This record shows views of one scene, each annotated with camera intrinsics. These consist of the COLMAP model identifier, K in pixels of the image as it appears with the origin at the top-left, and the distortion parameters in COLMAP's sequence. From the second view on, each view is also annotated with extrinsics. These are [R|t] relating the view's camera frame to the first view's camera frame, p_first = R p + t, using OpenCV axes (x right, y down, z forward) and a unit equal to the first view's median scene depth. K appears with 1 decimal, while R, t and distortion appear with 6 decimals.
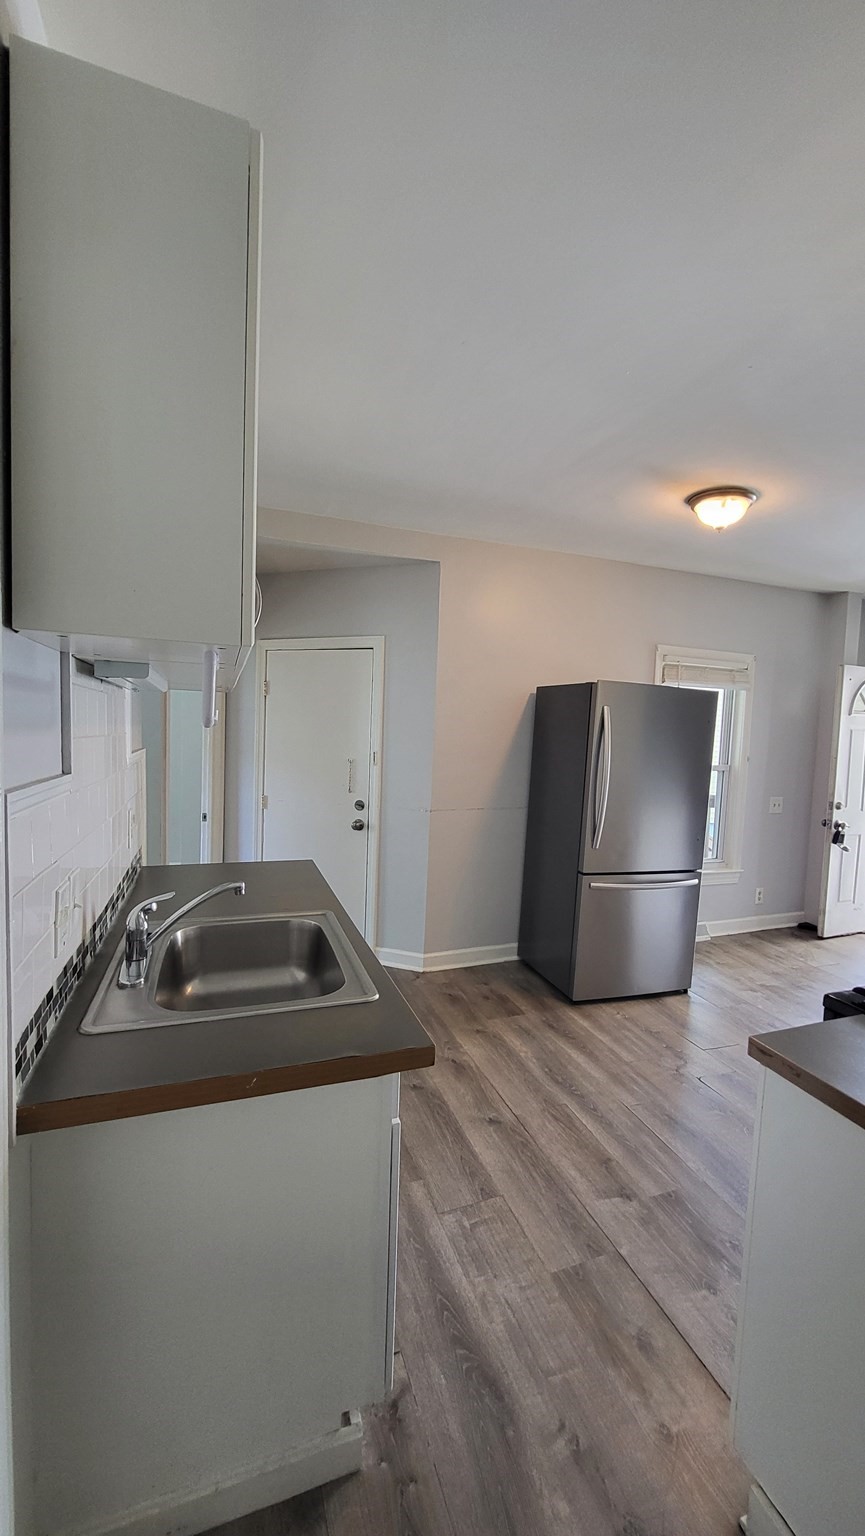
lens RADIAL K [[604.2, 0, 434.3], [0, 604.2, 770.1], [0, 0, 1]] dist [0.002806, -0.001150]
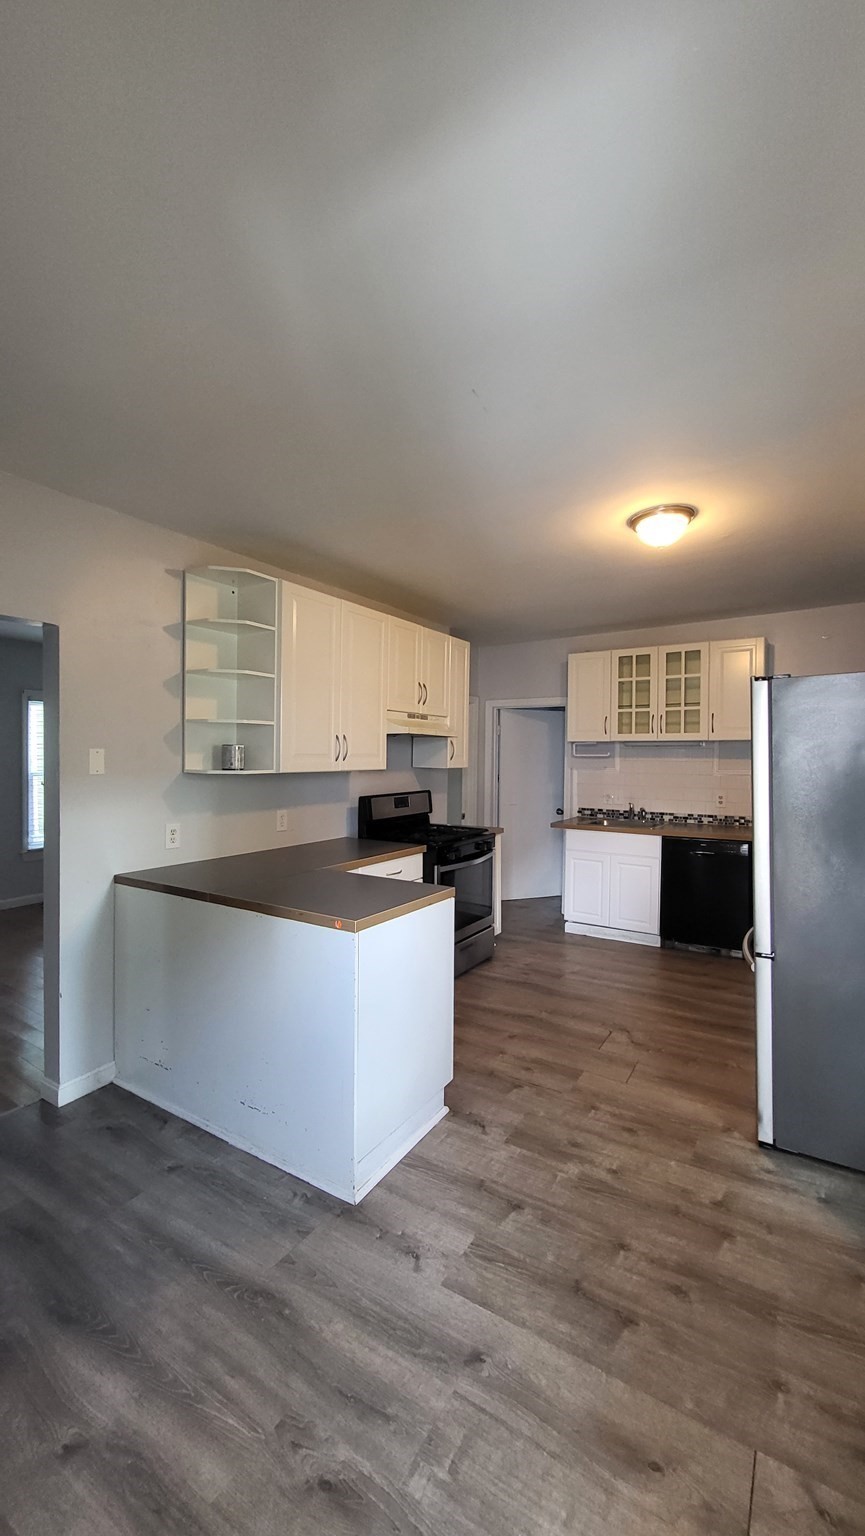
lens RADIAL K [[604.2, 0, 440.6], [0, 604.2, 770.5], [0, 0, 1]] dist [0.002806, -0.001150]
pose [[-0.784417, -0.028876, -0.619562, 1.650133], [-0.078602, 0.995490, 0.053119, -0.057277], [0.615234, 0.090366, -0.783148, 1.895221]]
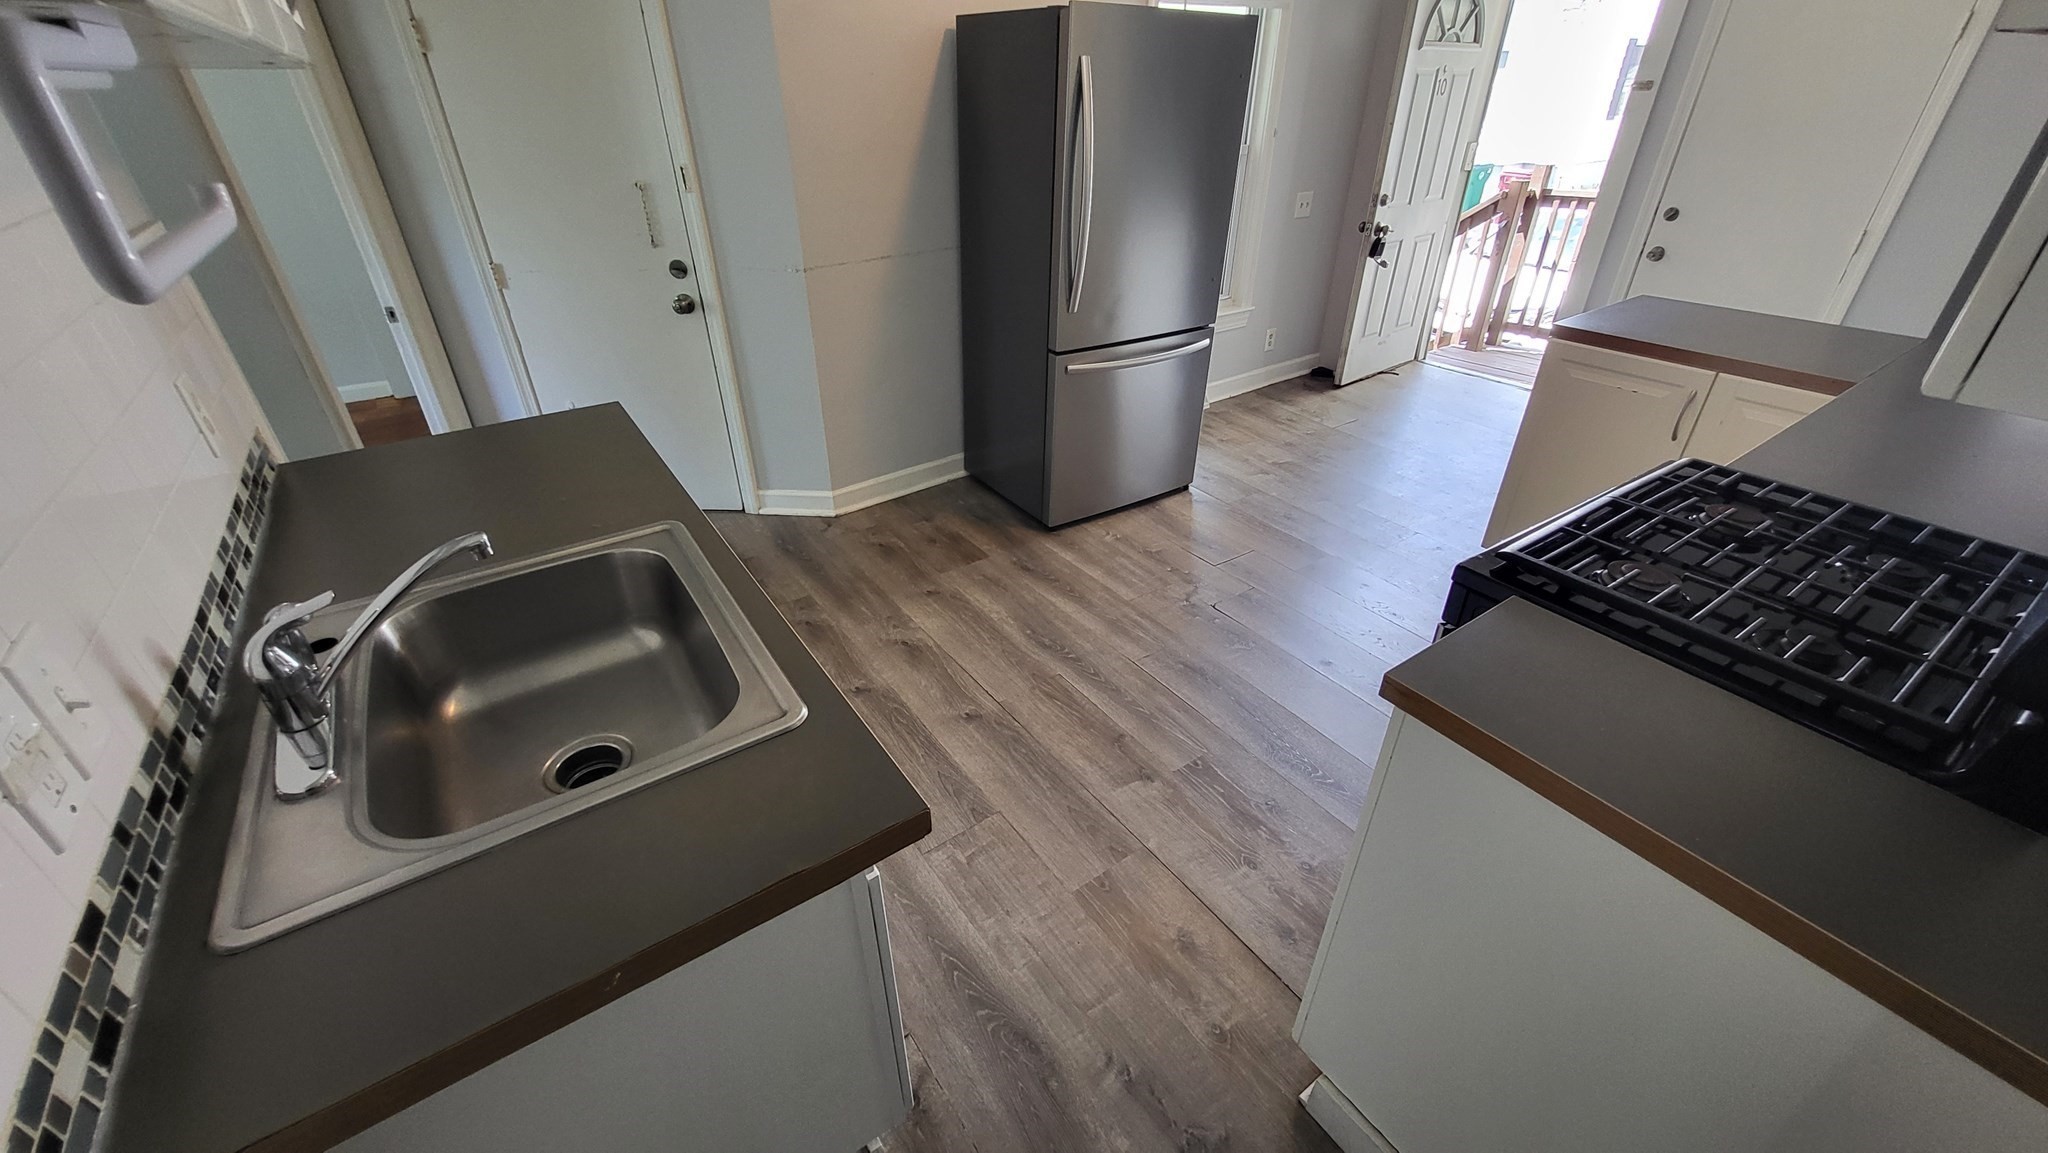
lens RADIAL K [[805.5, 0, 1017.4], [0, 805.5, 569.9], [0, 0, 1]] dist [0.002806, -0.001150]
pose [[0.965872, -0.168834, 0.196432, -0.014531], [0.059006, 0.881852, 0.467820, -0.050098], [-0.252208, -0.440264, 0.861718, 0.190088]]
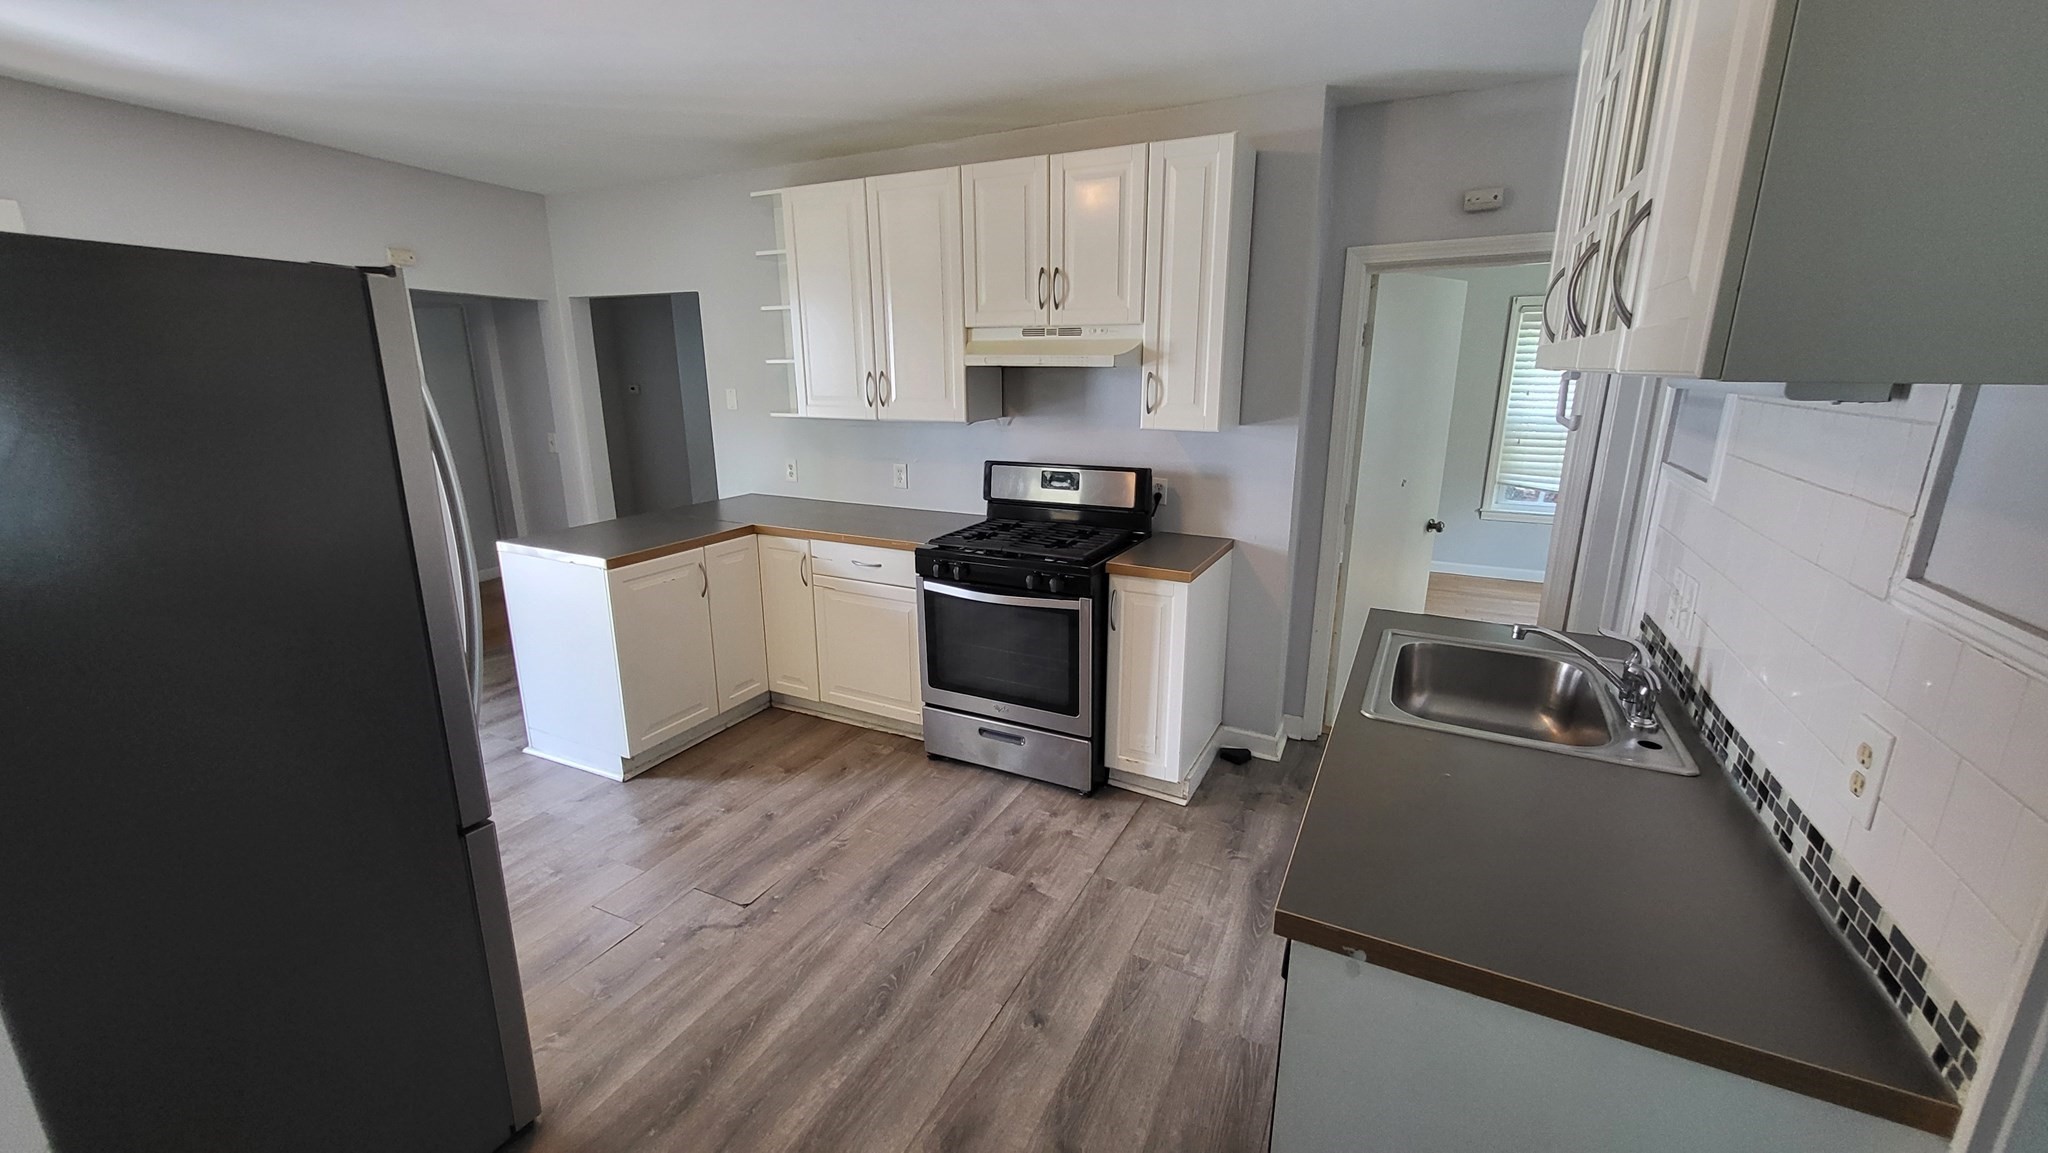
lens RADIAL K [[805.5, 0, 1031.2], [0, 805.5, 566.8], [0, 0, 1]] dist [0.002806, -0.001150]
pose [[-0.692083, -0.212766, 0.689747, -0.394016], [0.021092, 0.949201, 0.313964, -0.166930], [-0.721509, 0.231838, -0.652438, 1.429118]]
